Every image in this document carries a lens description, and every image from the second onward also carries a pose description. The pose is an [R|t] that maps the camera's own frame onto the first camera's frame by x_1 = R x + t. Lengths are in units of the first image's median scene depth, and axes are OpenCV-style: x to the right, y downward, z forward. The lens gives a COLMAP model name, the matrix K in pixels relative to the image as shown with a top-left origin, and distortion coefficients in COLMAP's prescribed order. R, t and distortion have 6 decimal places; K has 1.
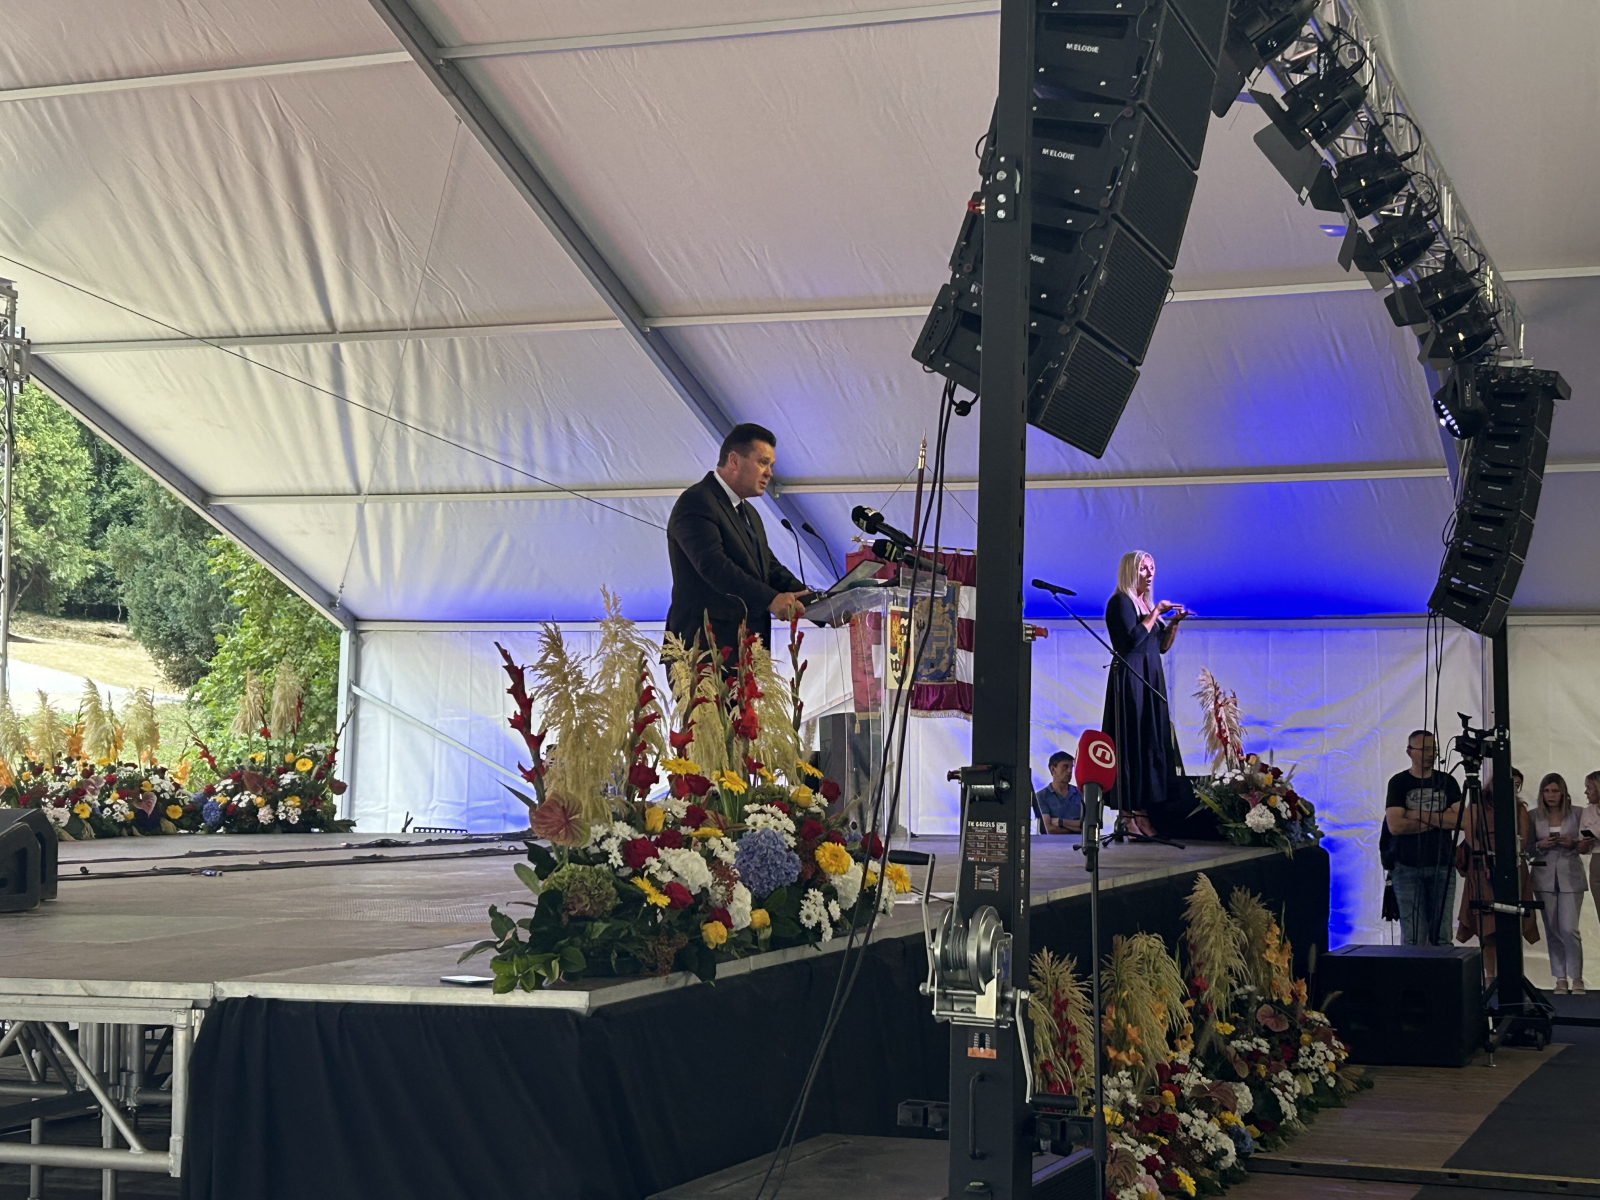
lens RADIAL K [[2532.4, 0, 800.0], [0, 2532.4, 600.0], [0, 0, 1]] dist [0.187313, -0.657414]
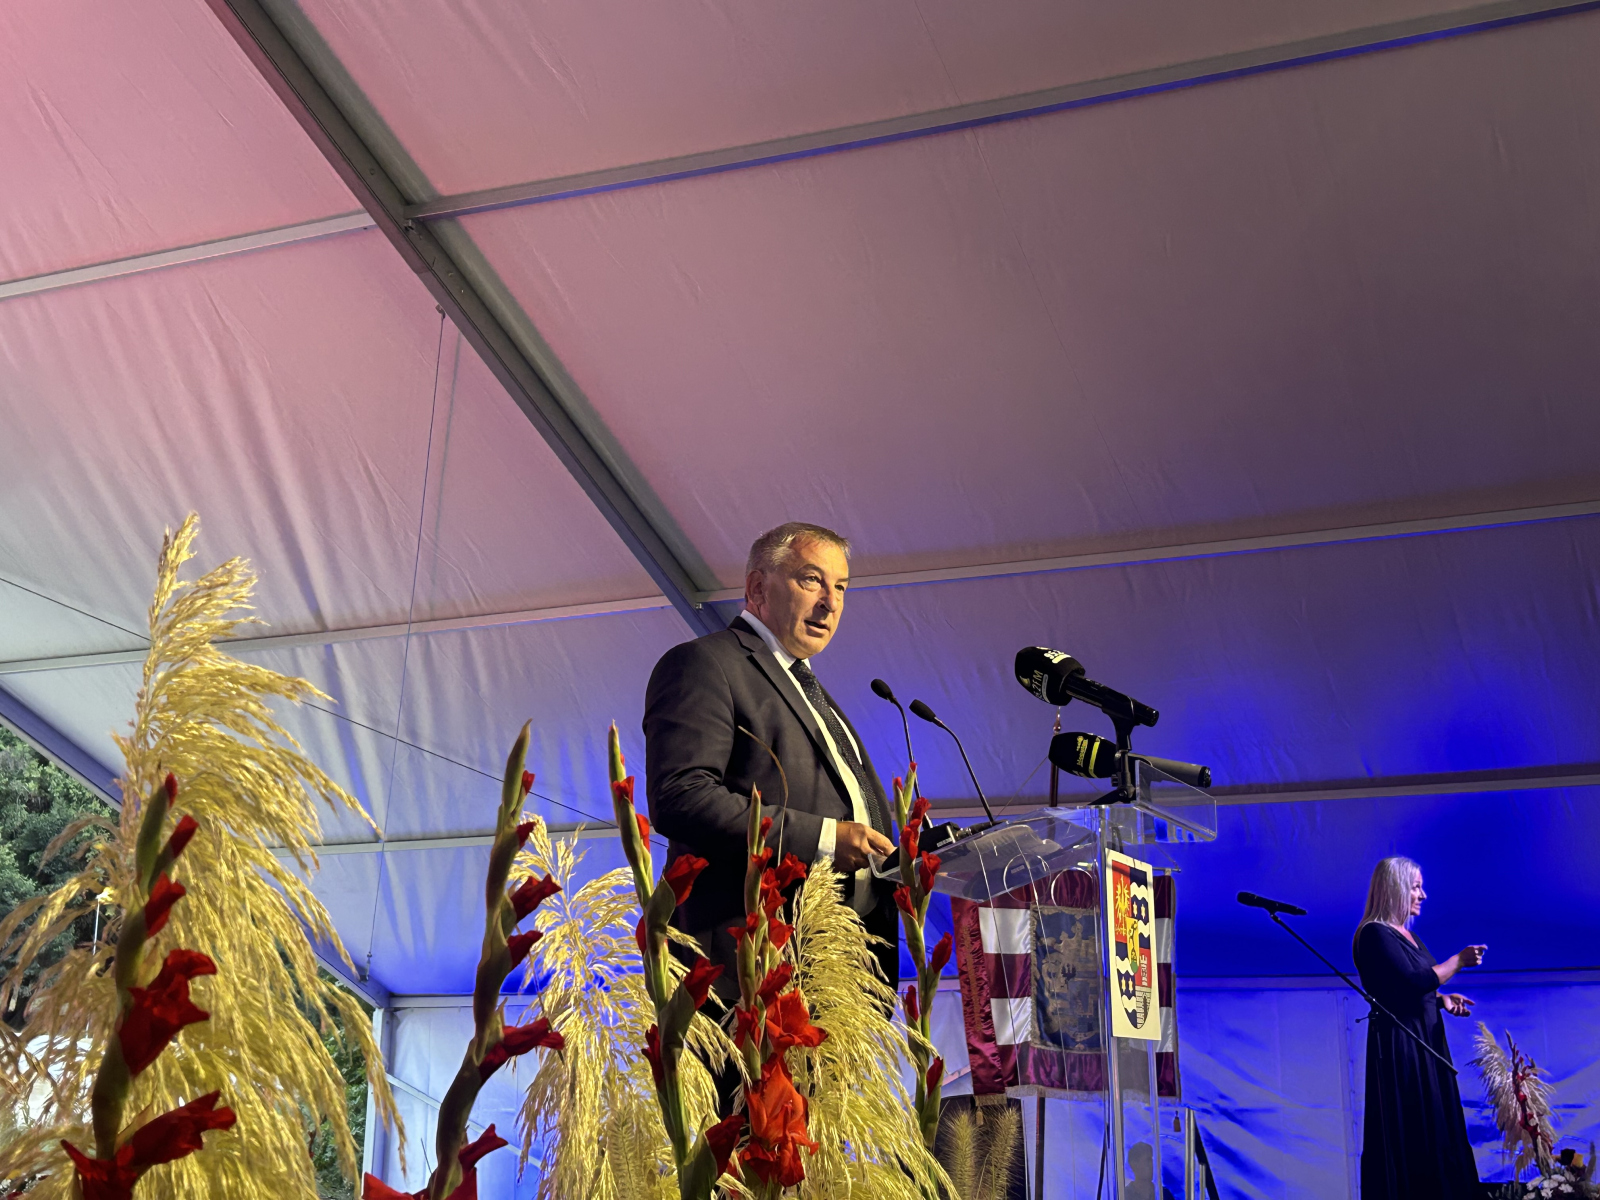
lens RADIAL K [[2186.4, 0, 800.0], [0, 2186.4, 600.0], [0, 0, 1]] dist [0.156461, -0.449409]
pose [[0.999048, -0.022959, -0.037090, -0.002428], [0.016029, 0.984017, -0.177351, 0.013924], [0.040569, 0.176587, 0.983449, 0.305739]]
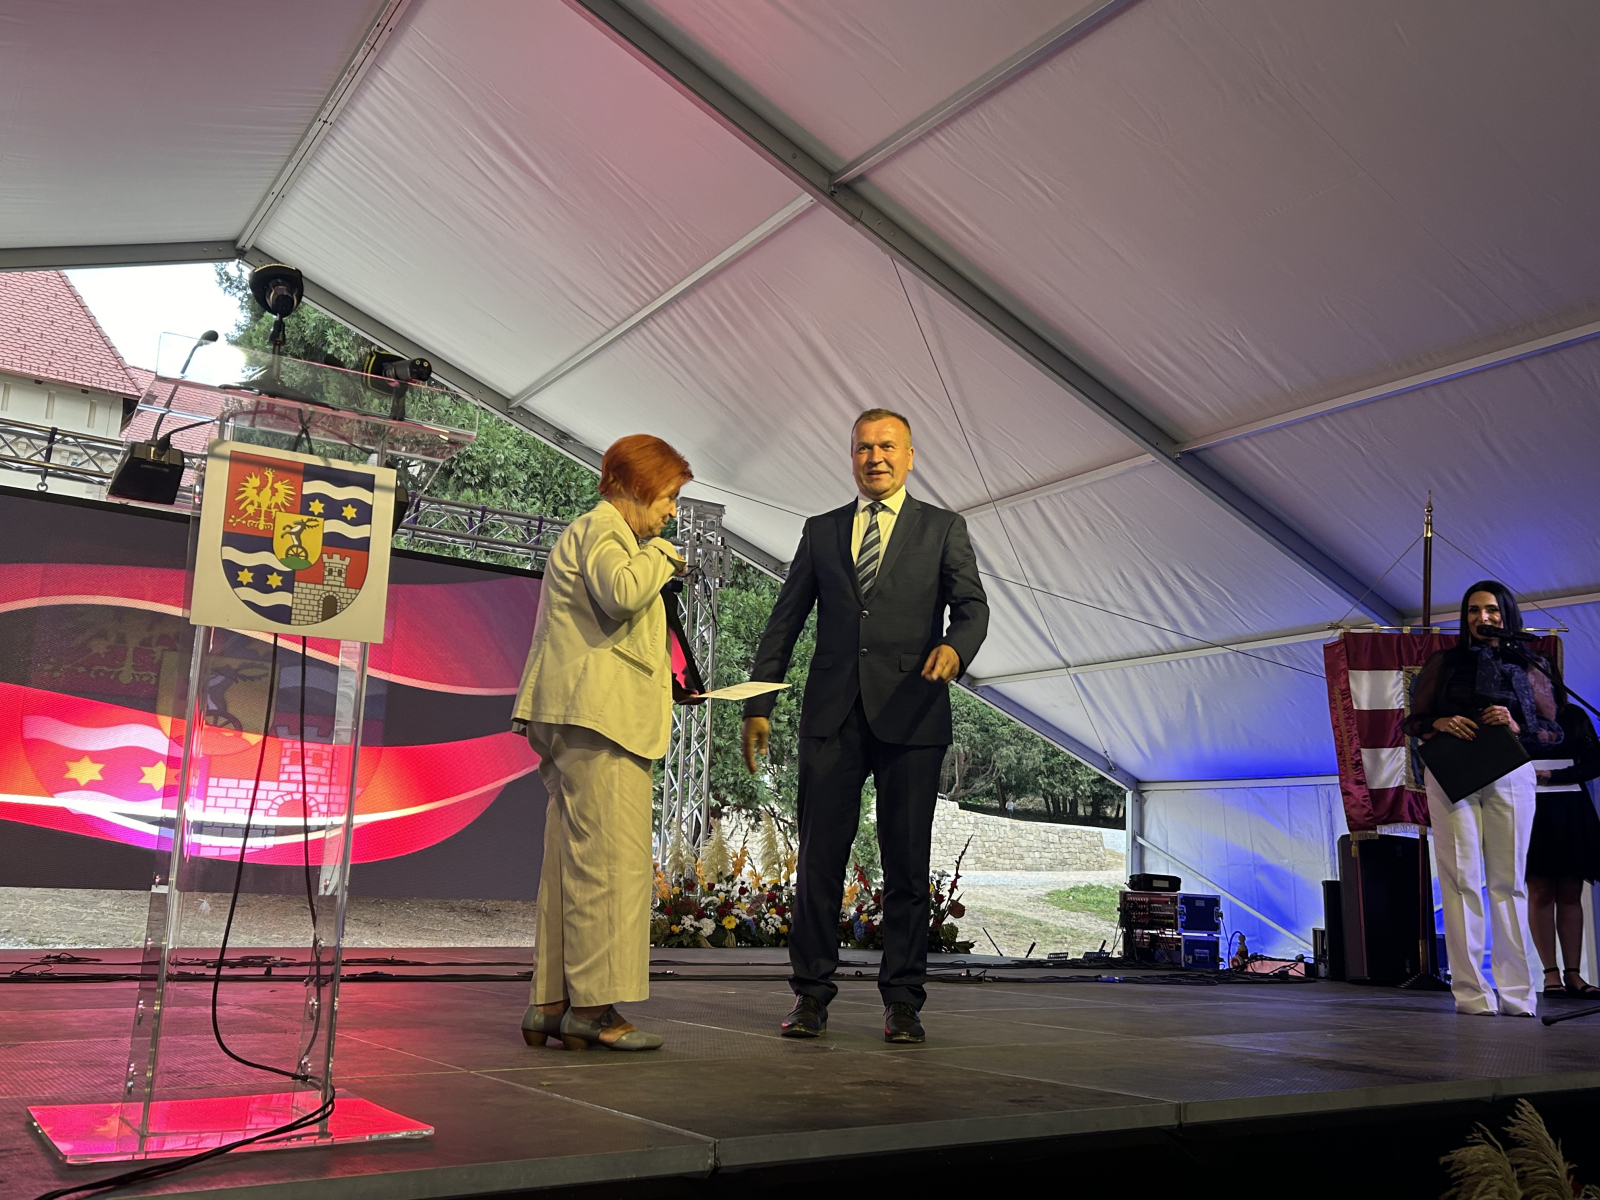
lens RADIAL K [[1416.0, 0, 786.3], [0, 1416.0, 578.9], [0, 0, 1]] dist [0.094396, -0.172514]
pose [[0.807337, -0.108013, -0.580121, 0.132123], [0.009364, 0.985326, -0.170428, 0.035689], [0.590017, 0.132161, 0.796501, 0.440540]]
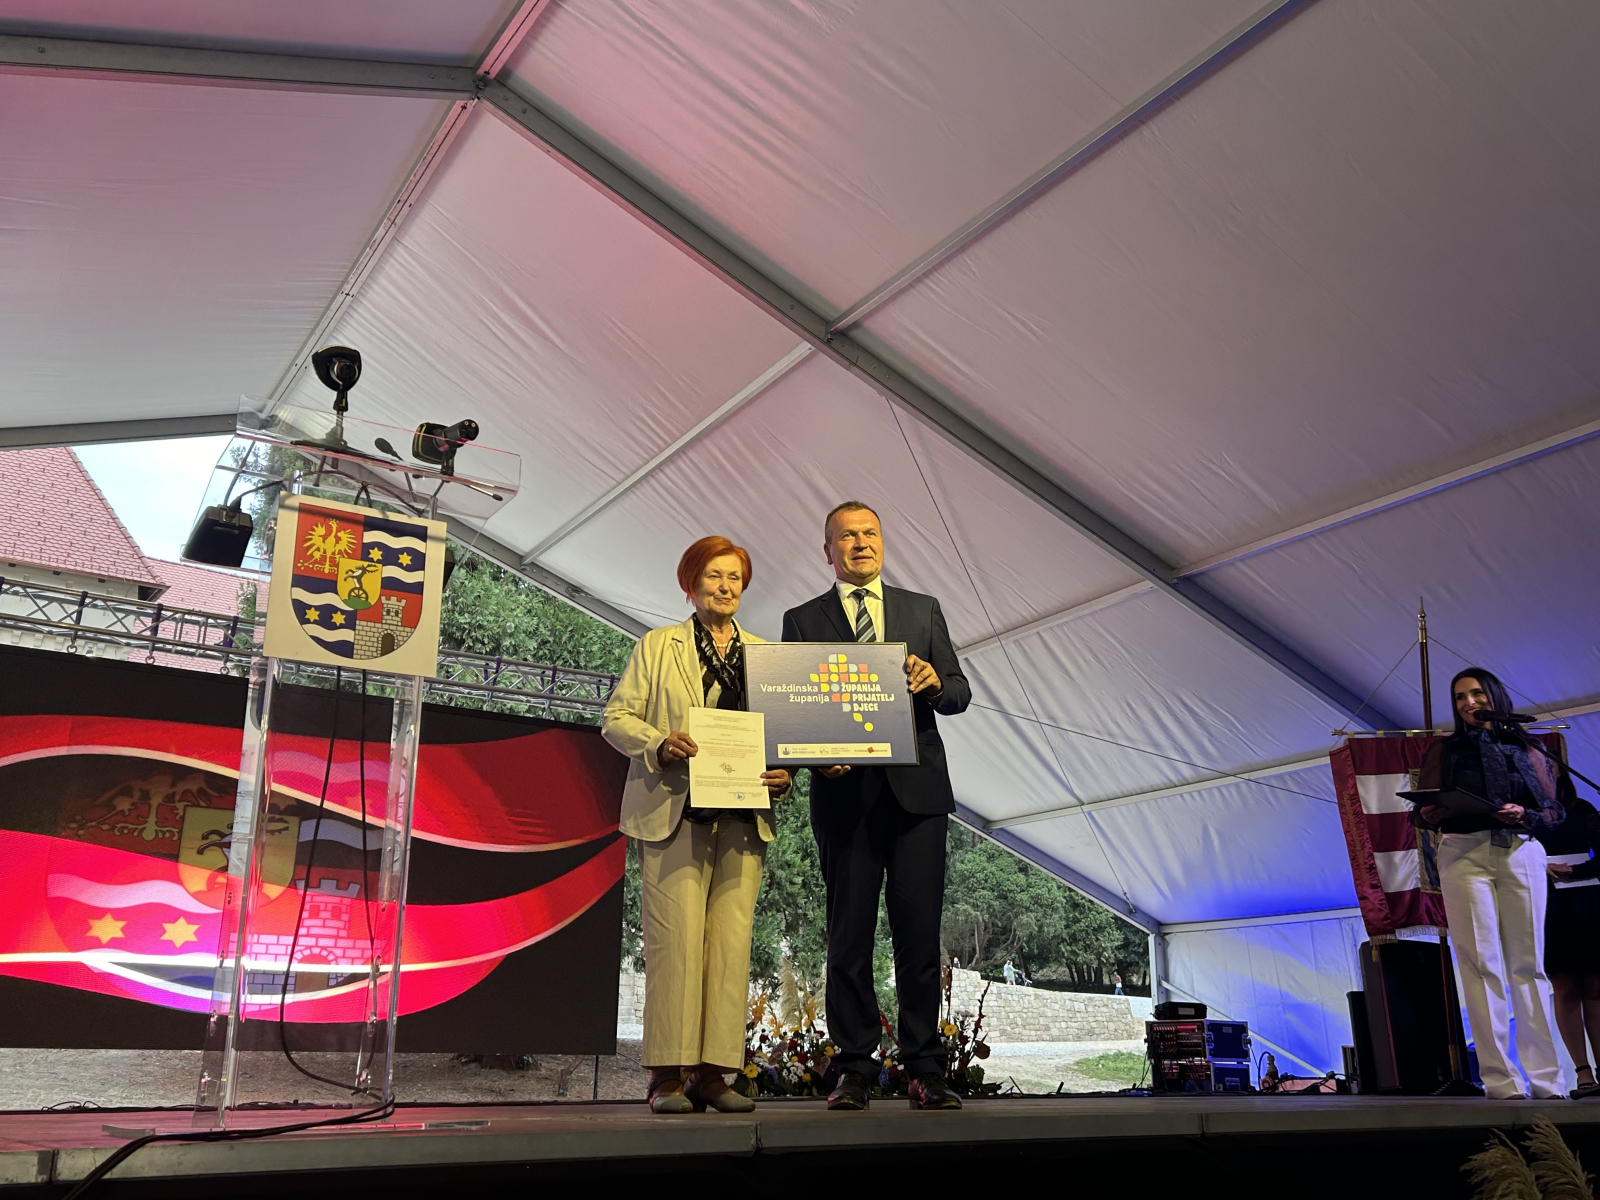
lens RADIAL K [[1415.9, 0, 780.1], [0, 1415.9, 589.9], [0, 0, 1]] dist [0.086890, -0.149467]
pose [[0.797278, -0.199698, -0.569621, 0.135797], [0.039141, 0.958806, -0.281353, 0.052109], [0.602342, 0.202021, 0.772251, 0.432811]]
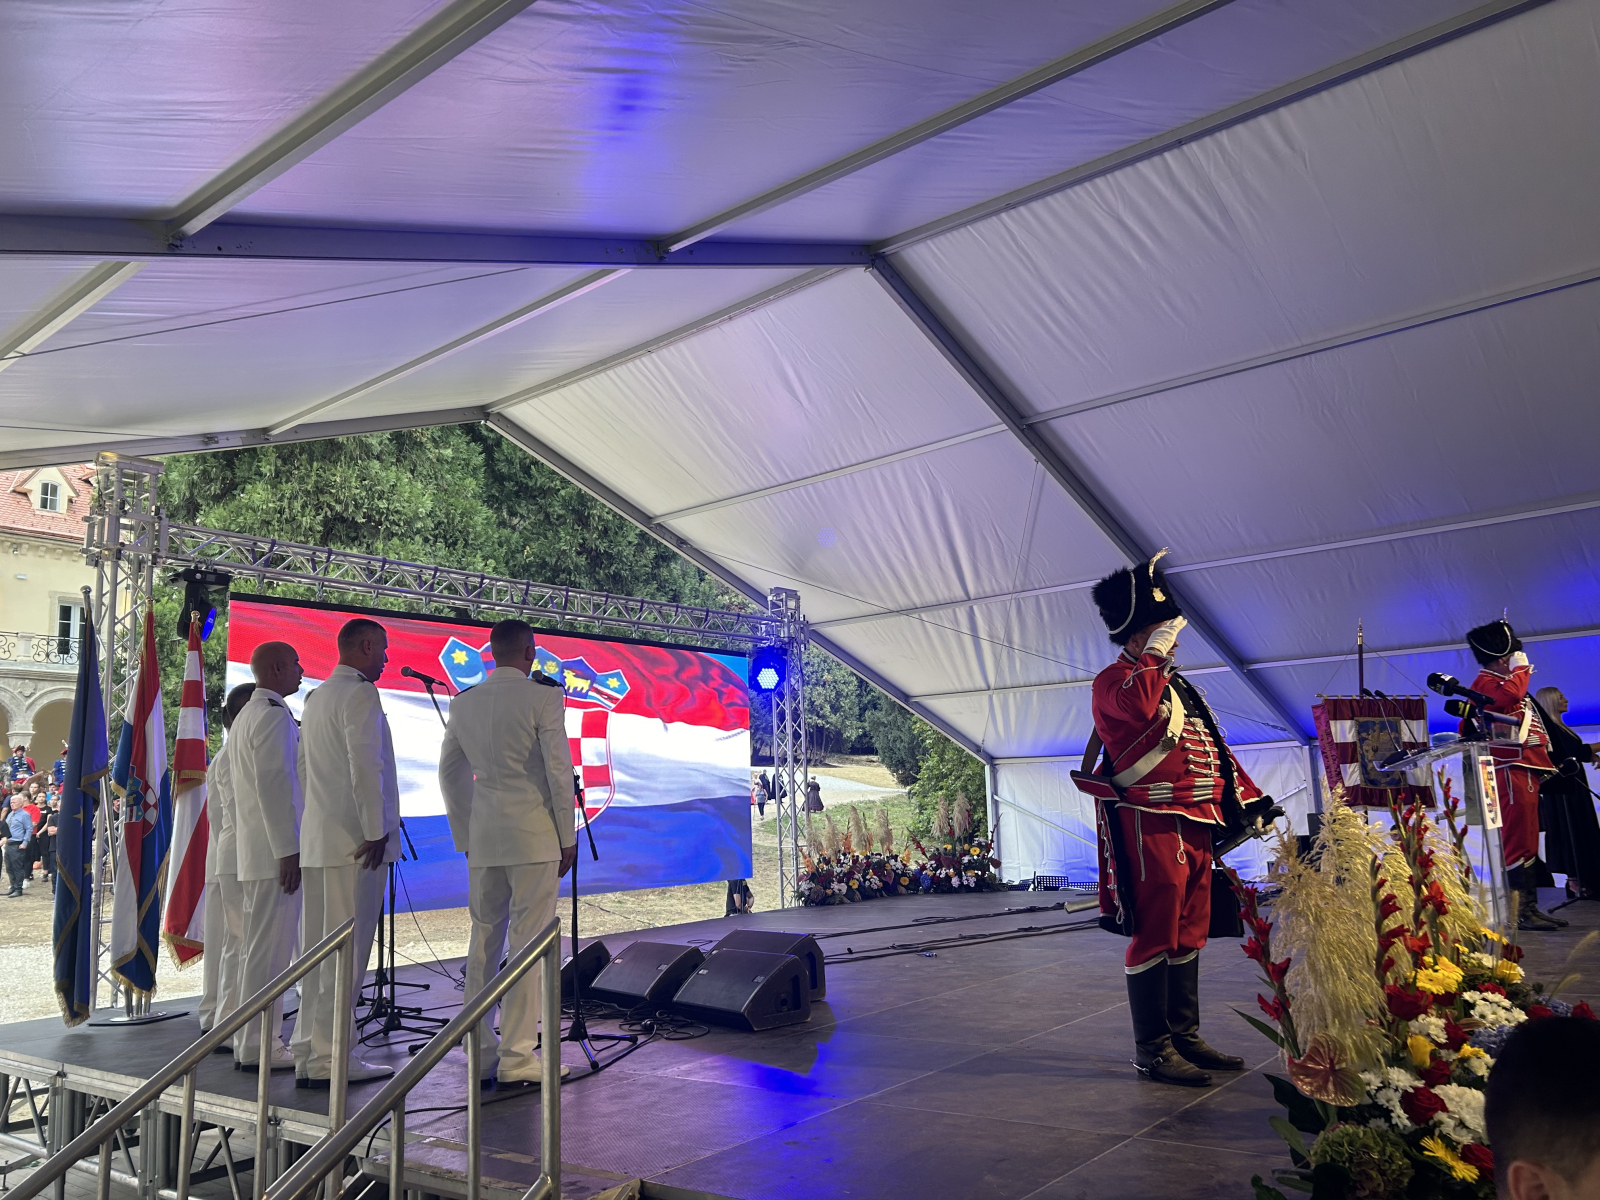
lens RADIAL K [[1176.6, 0, 800.0], [0, 1176.6, 600.0], [0, 0, 1]] dist [0.099495, -0.172197]
pose [[0.945782, -0.104636, -0.307486, -0.042806], [0.069151, 0.989852, -0.124145, -0.011597], [0.317356, 0.096151, 0.943420, 0.192970]]
